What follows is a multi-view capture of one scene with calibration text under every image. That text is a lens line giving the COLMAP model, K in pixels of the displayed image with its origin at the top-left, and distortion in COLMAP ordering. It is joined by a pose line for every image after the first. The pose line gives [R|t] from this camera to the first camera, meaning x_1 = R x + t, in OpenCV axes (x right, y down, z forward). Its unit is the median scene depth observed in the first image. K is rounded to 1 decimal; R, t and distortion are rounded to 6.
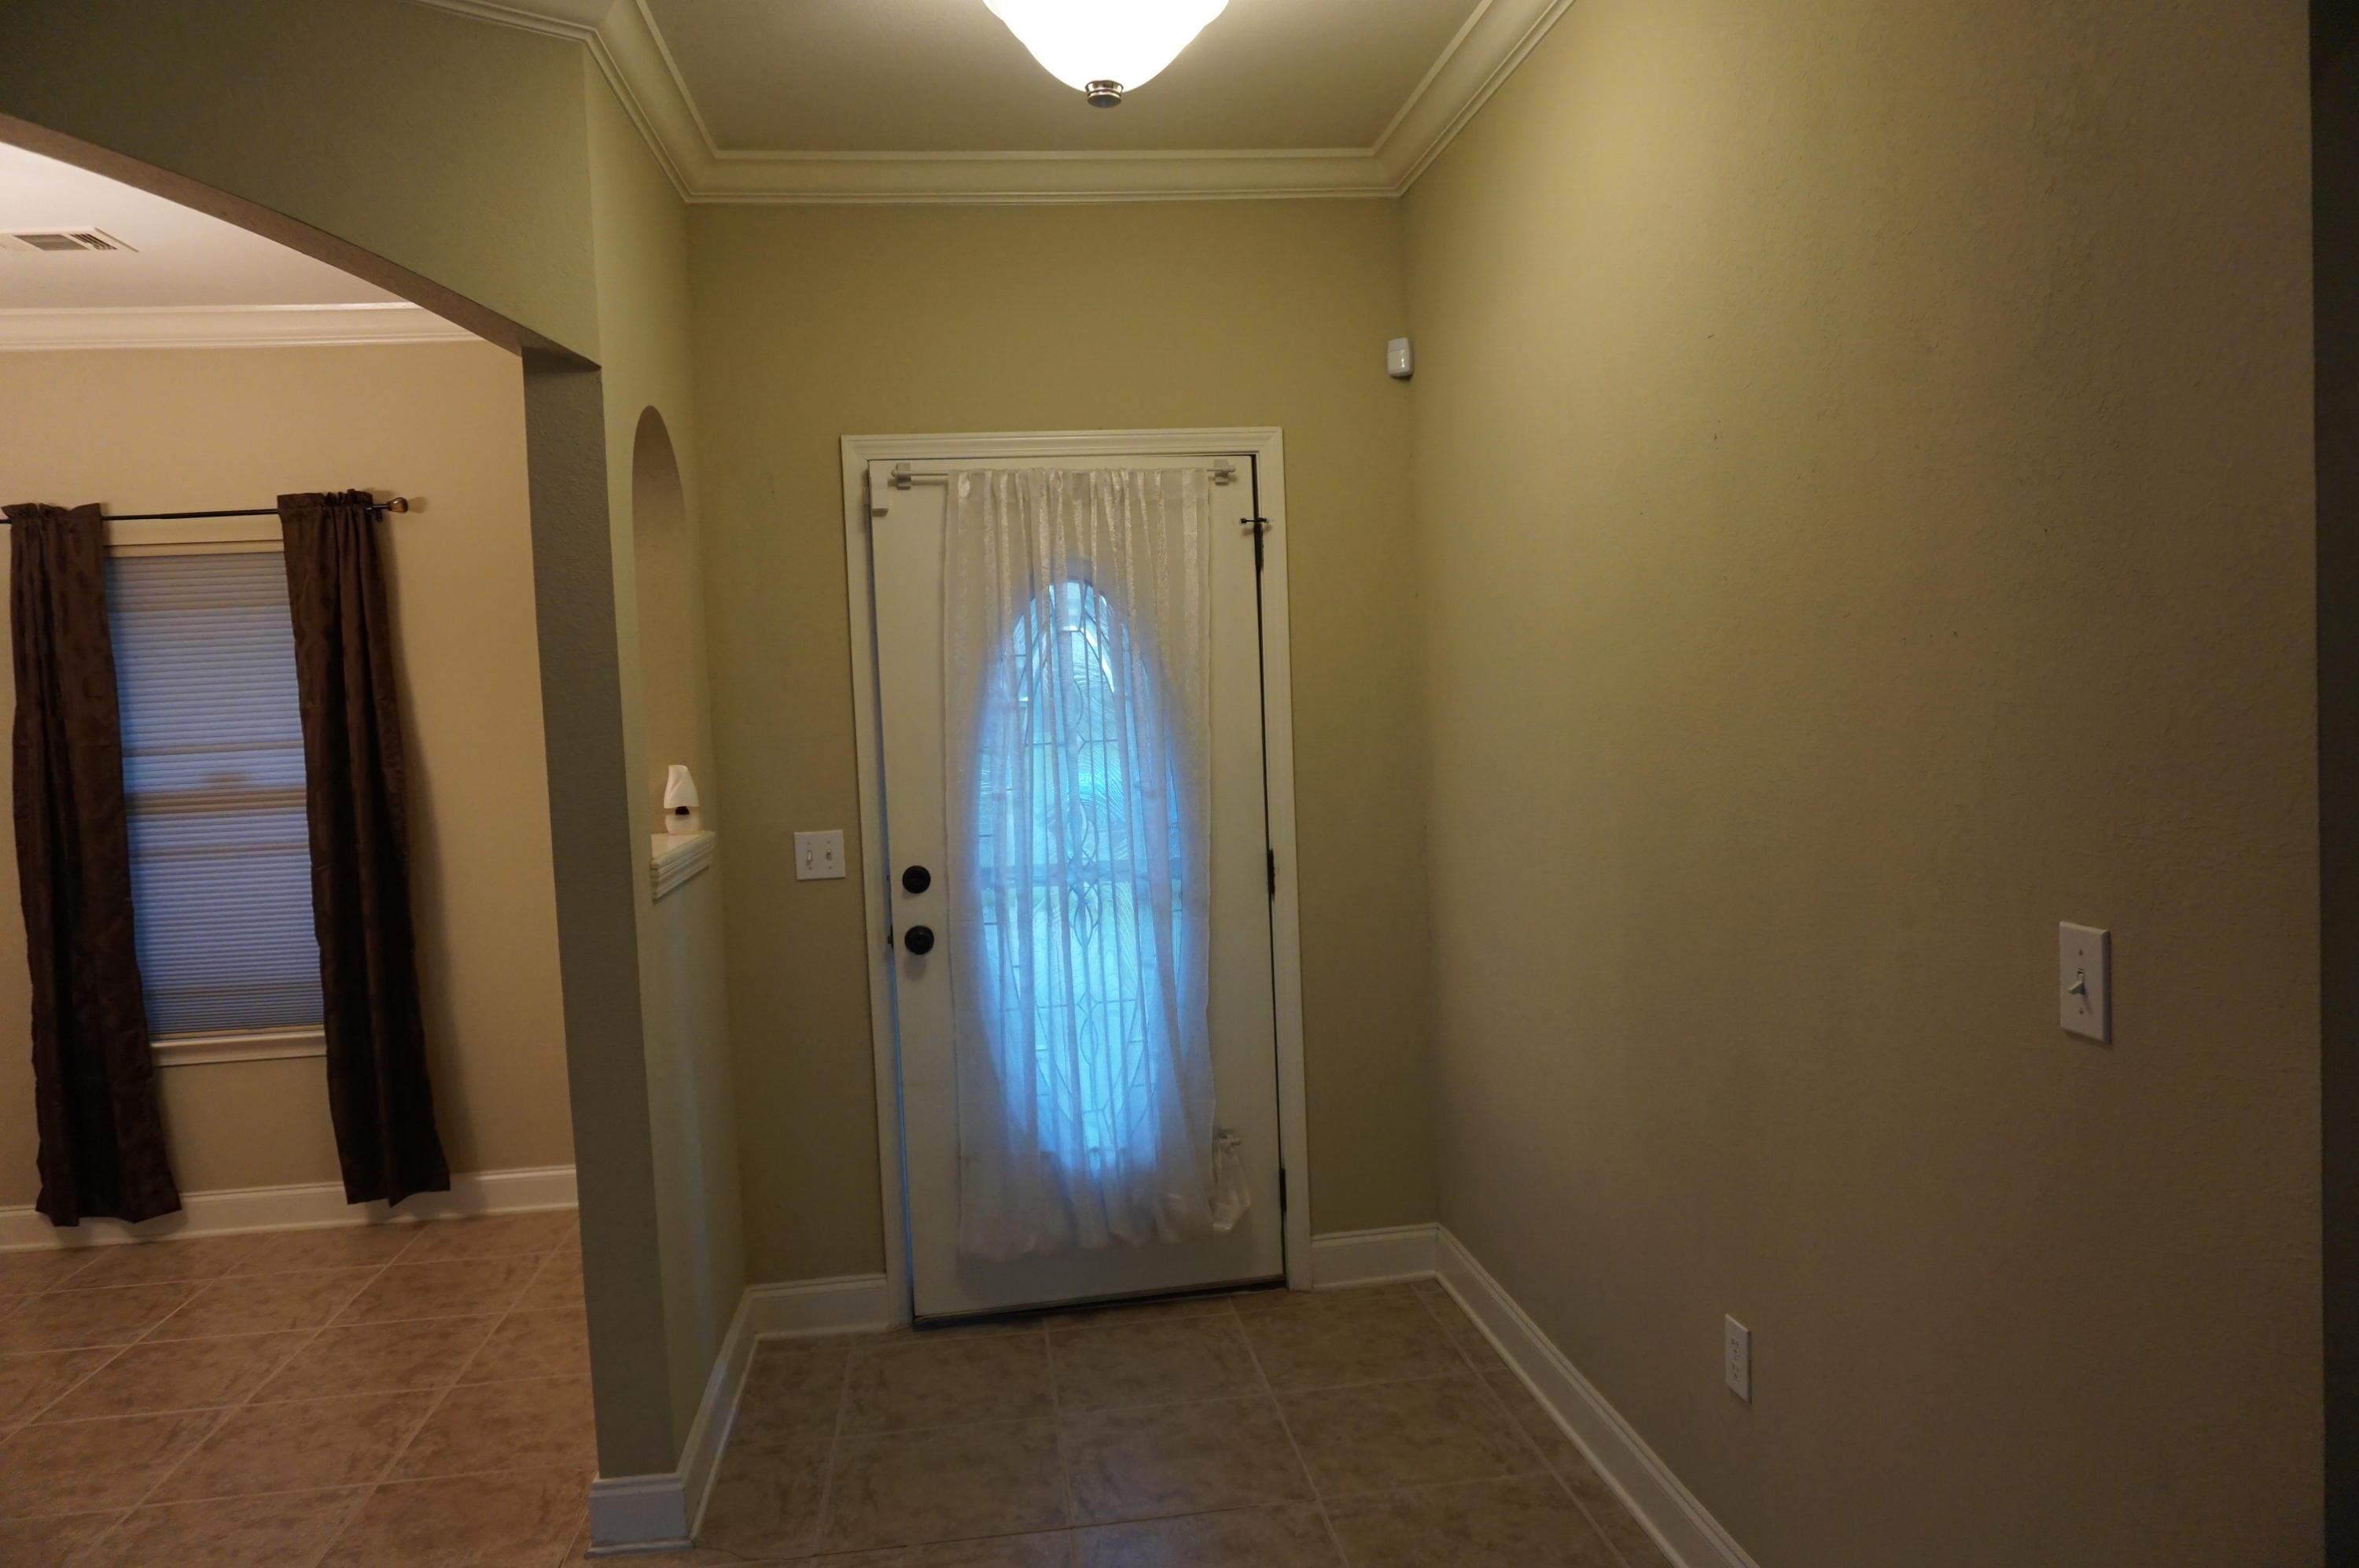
lens RADIAL K [[1576.8, 0, 1179.5], [0, 1576.8, 784.0], [0, 0, 1]] dist [-0.061977, 0.047810]
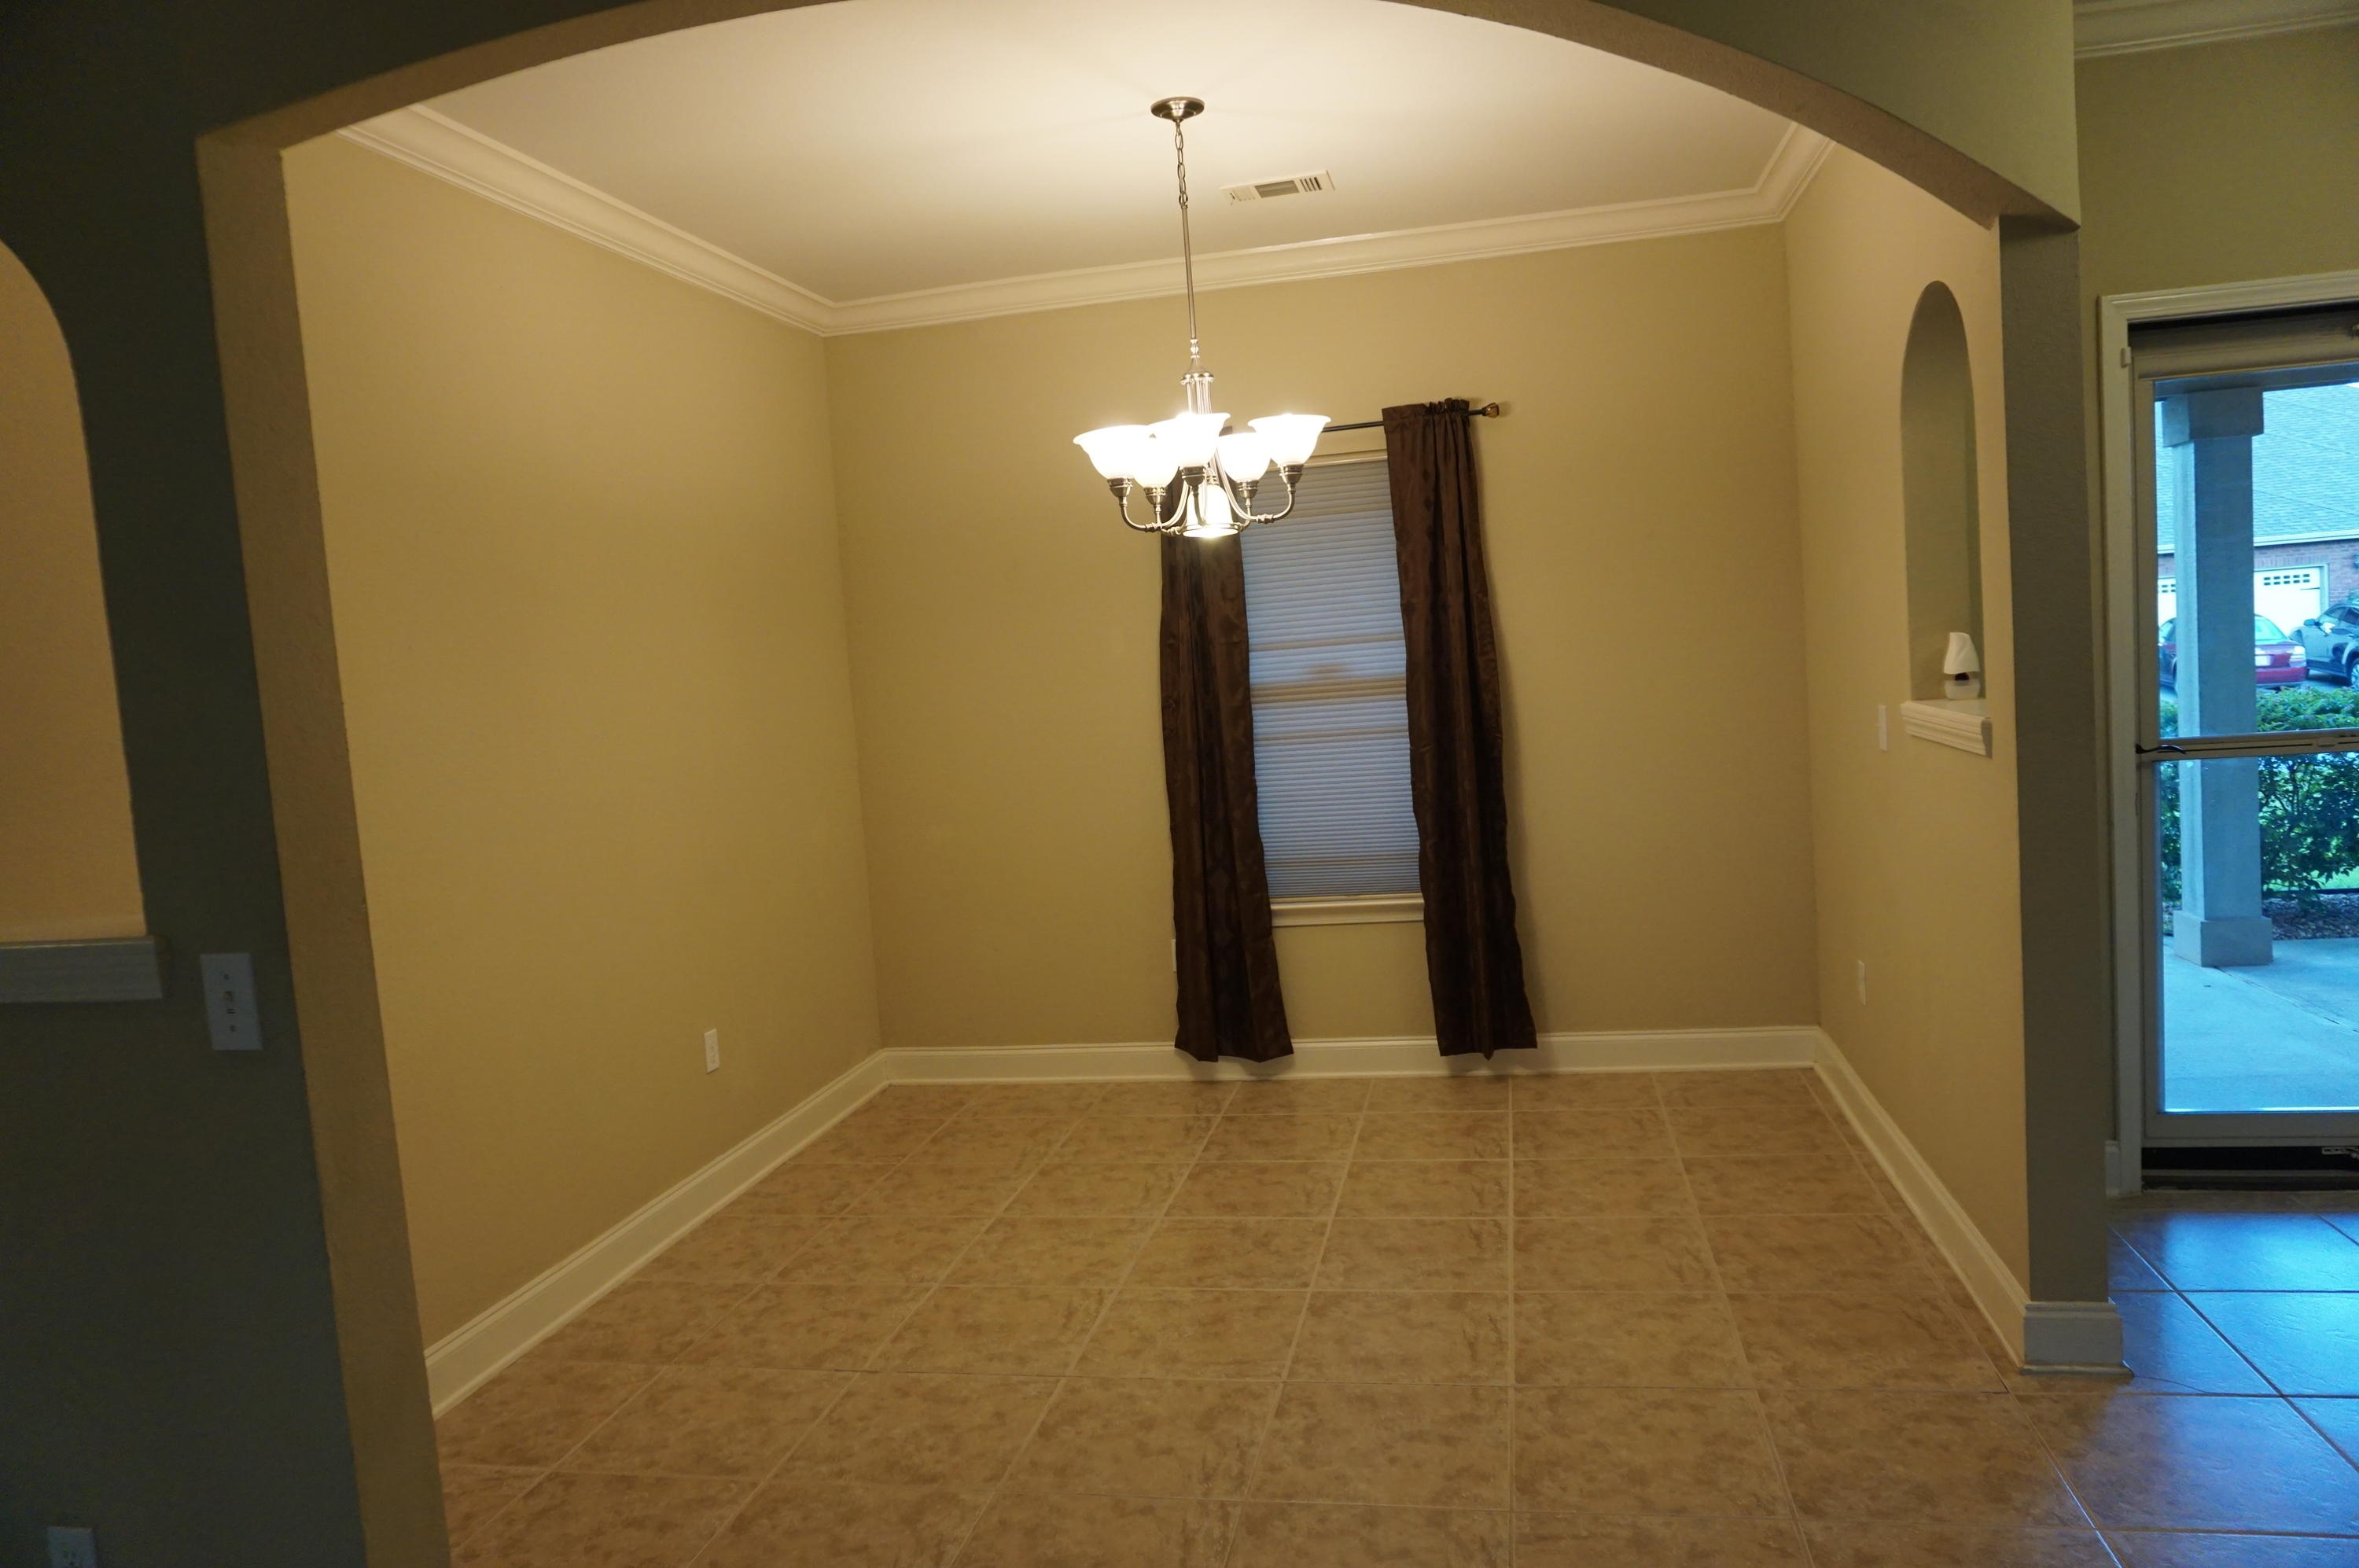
lens RADIAL K [[1565.8, 0, 1180.7], [0, 1565.8, 793.6], [0, 0, 1]] dist [-0.060912, 0.040896]
pose [[0.942916, 0.003439, -0.333012, -0.346612], [0.014903, 0.998509, 0.052509, 0.024530], [0.332696, -0.054475, 0.941460, -0.093748]]
